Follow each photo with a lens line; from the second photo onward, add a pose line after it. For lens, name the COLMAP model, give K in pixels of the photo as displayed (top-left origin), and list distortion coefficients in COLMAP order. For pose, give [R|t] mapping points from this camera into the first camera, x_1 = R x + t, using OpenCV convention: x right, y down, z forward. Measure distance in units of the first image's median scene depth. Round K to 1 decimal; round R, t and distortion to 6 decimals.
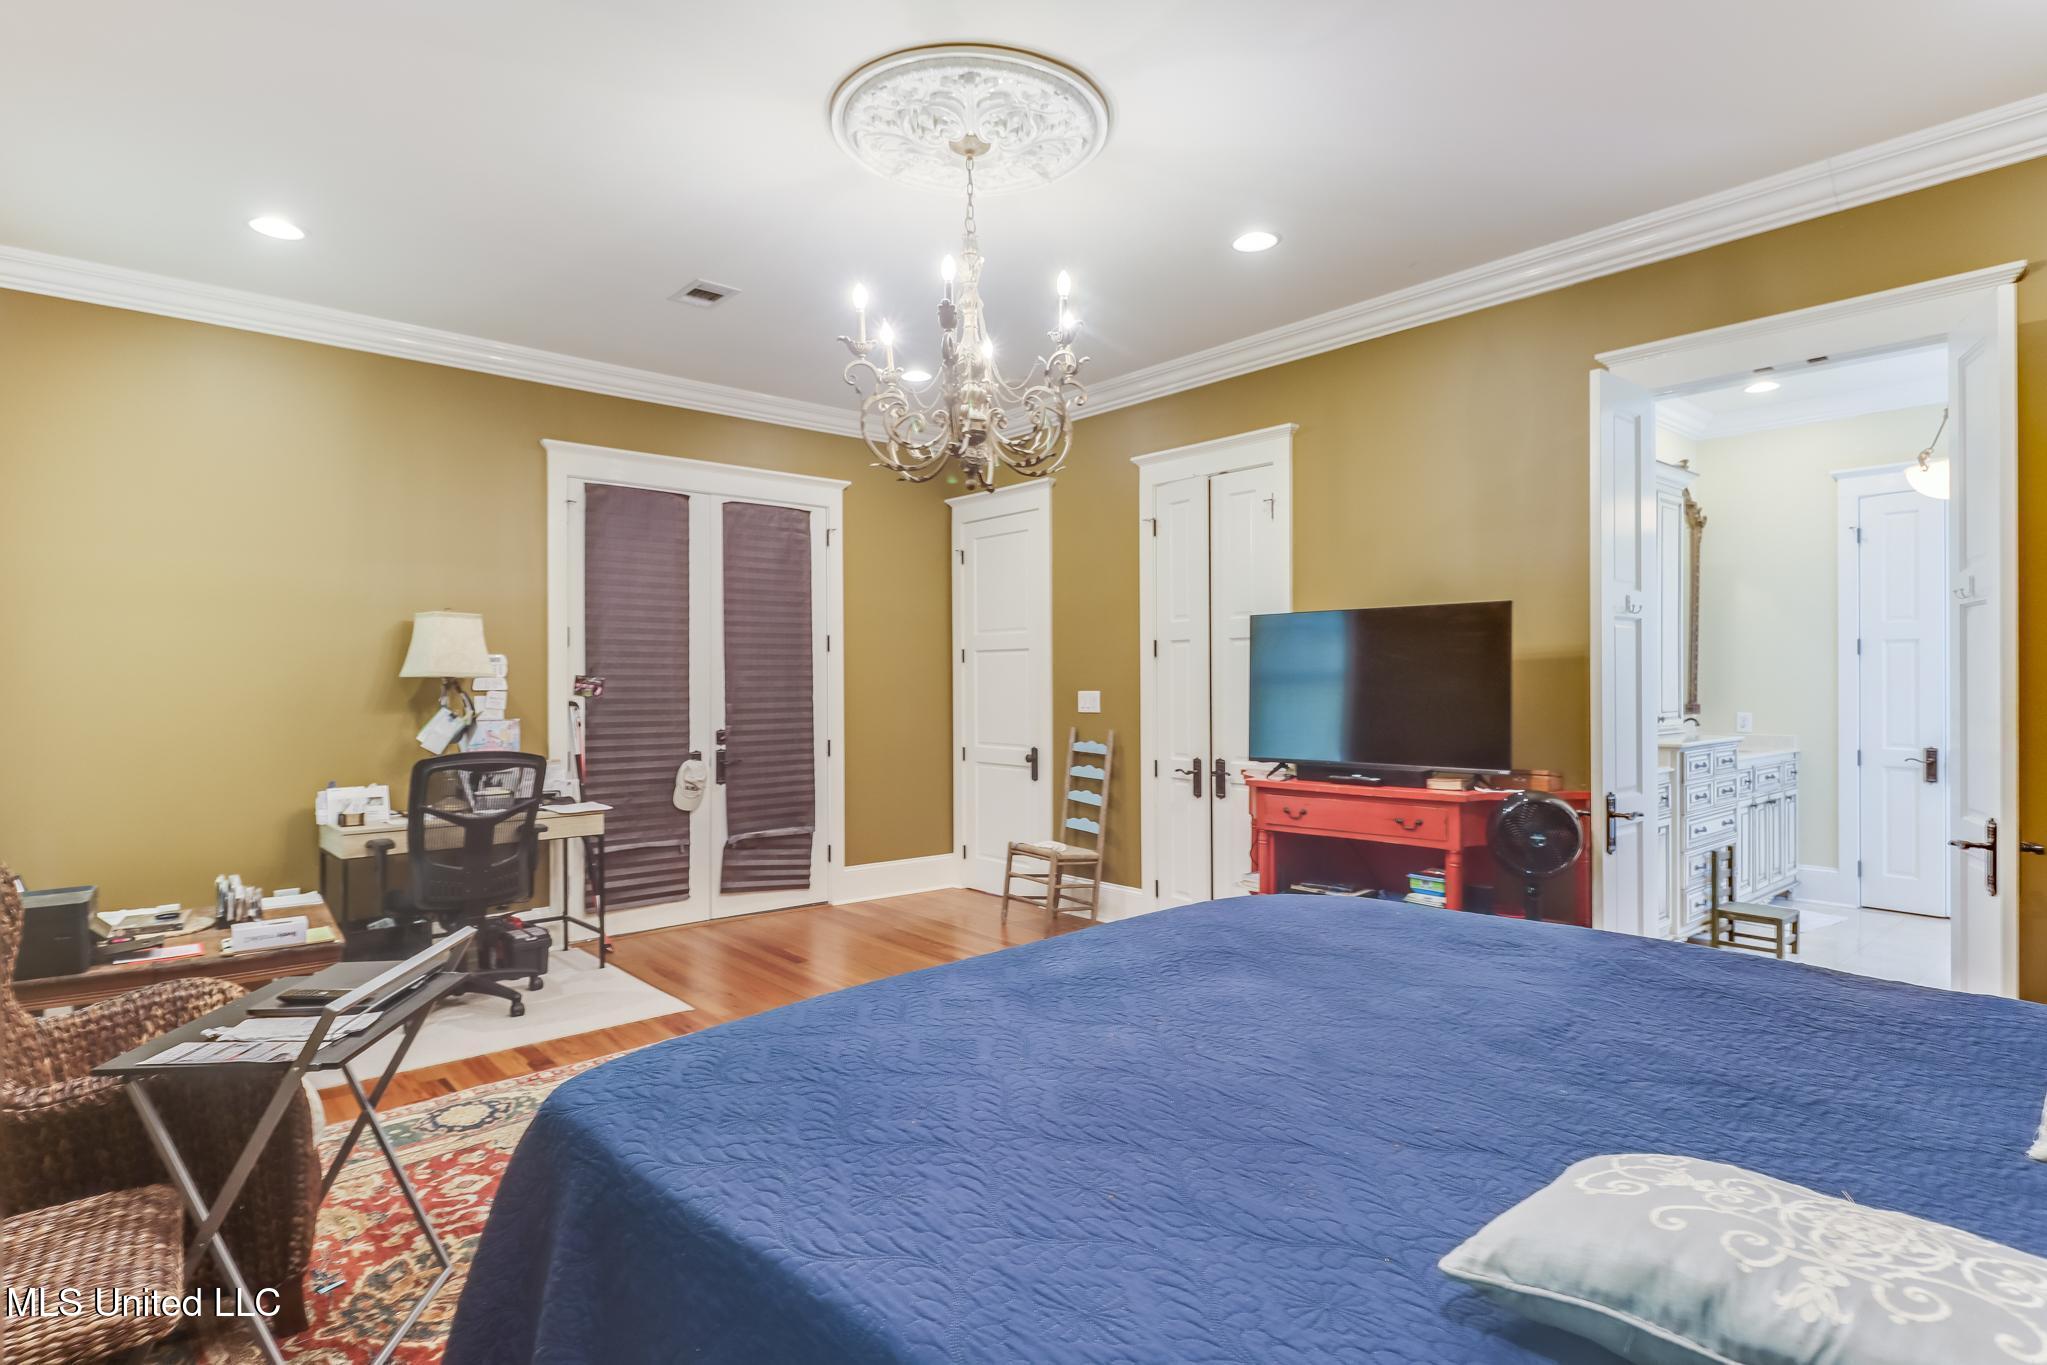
lens RADIAL K [[1081.0, 0, 1023.5], [0, 1081.0, 682.5], [0, 0, 1]] dist [0.023857, 0.000219]
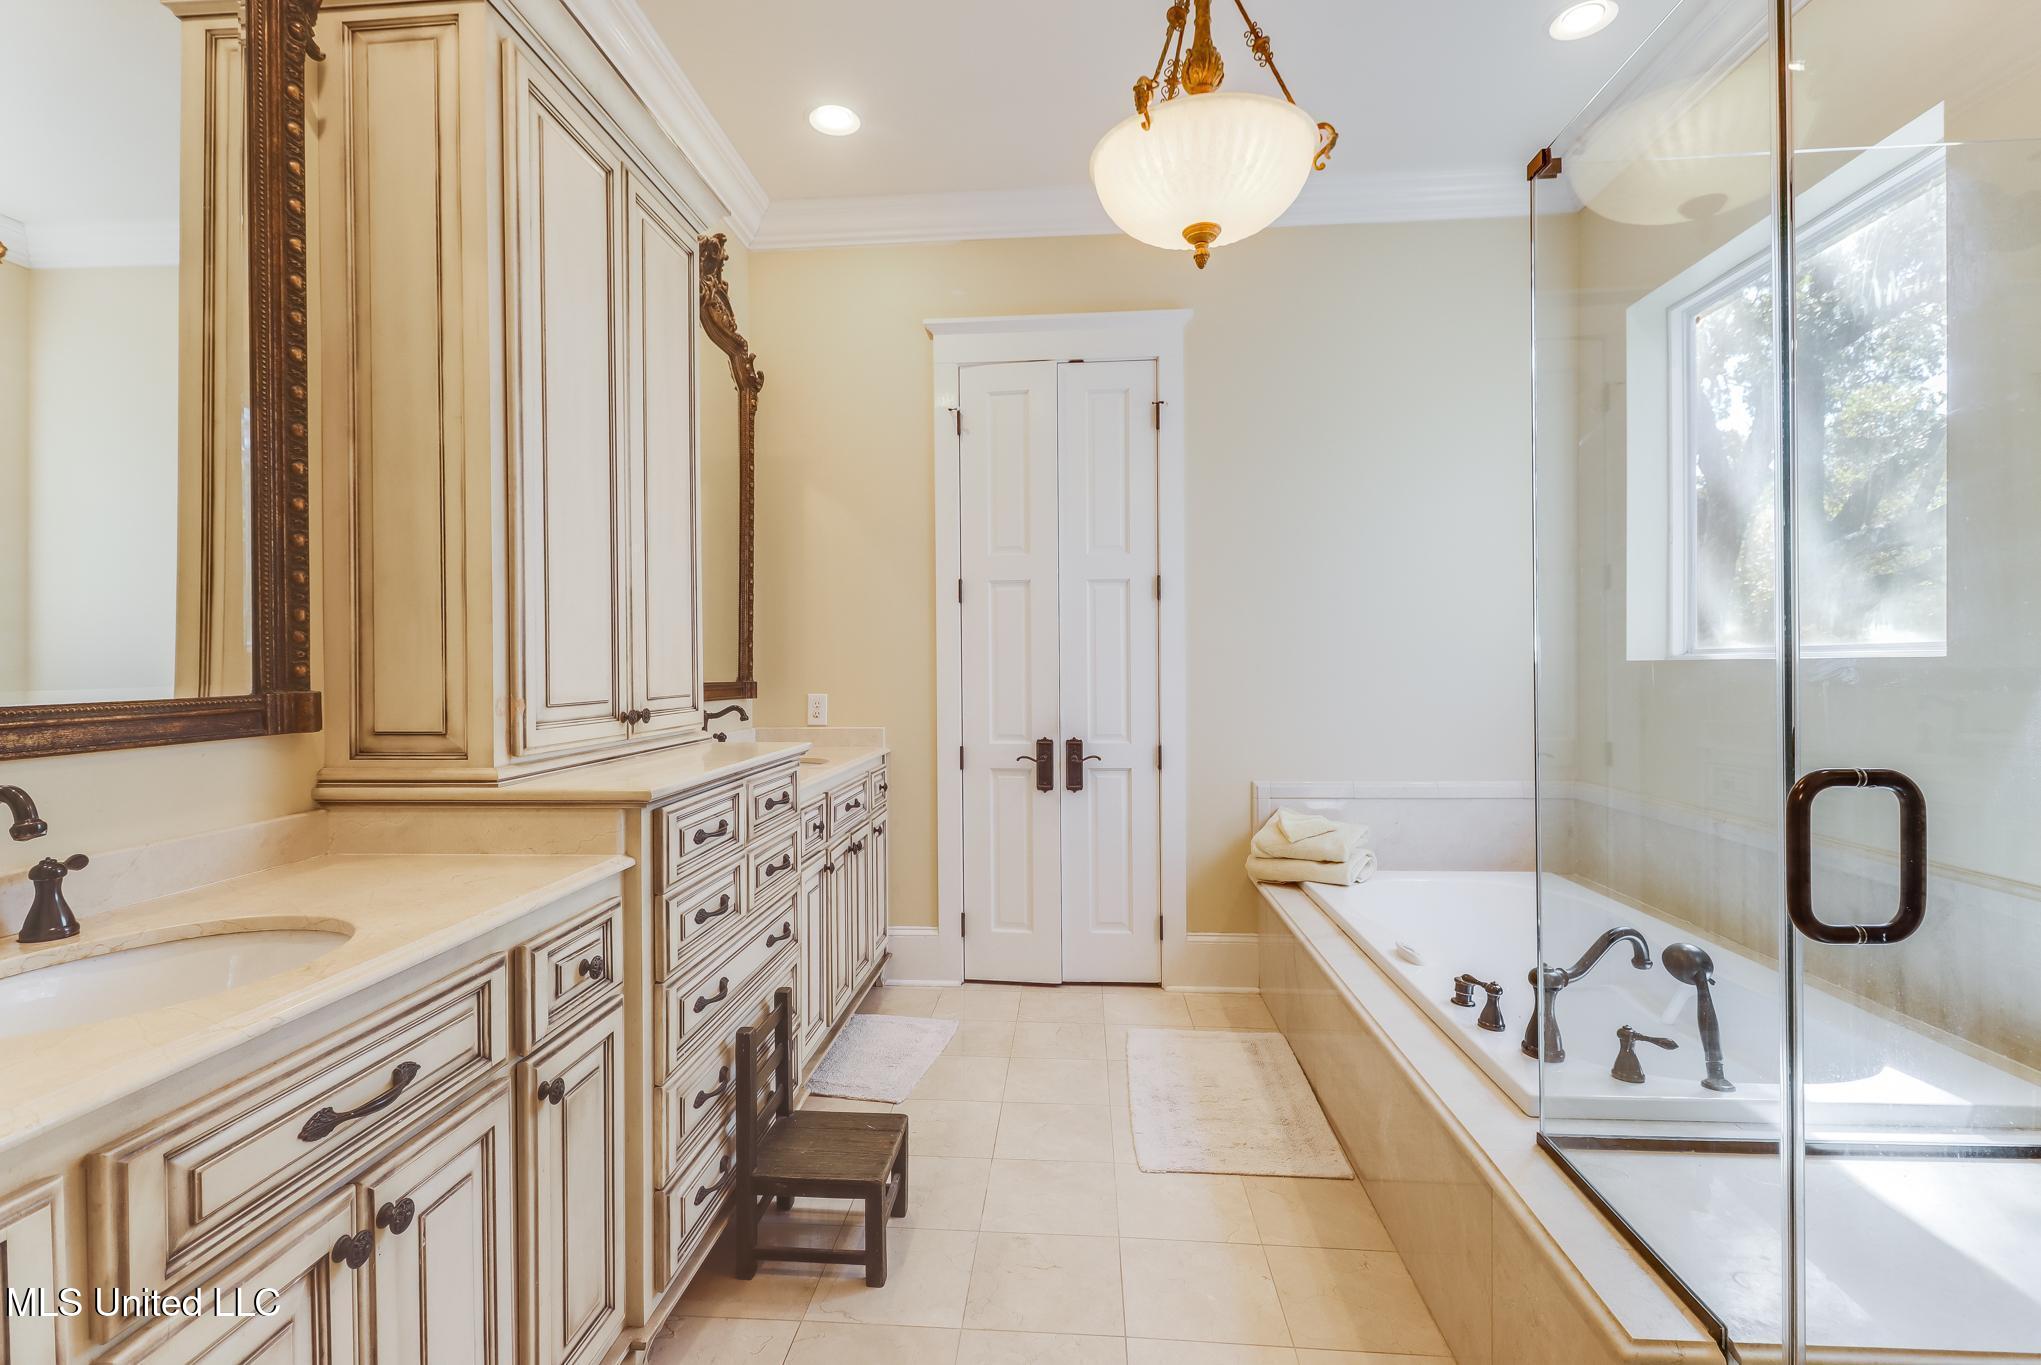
lens RADIAL K [[934.2, 0, 1020.5], [0, 934.2, 682.5], [0, 0, 1]] dist [0.000348, 0.000030]
pose [[0.711480, -0.015806, 0.702529, 0.403034], [0.005812, 0.999845, 0.016609, 0.014268], [-0.702683, -0.007734, 0.711461, 0.591194]]
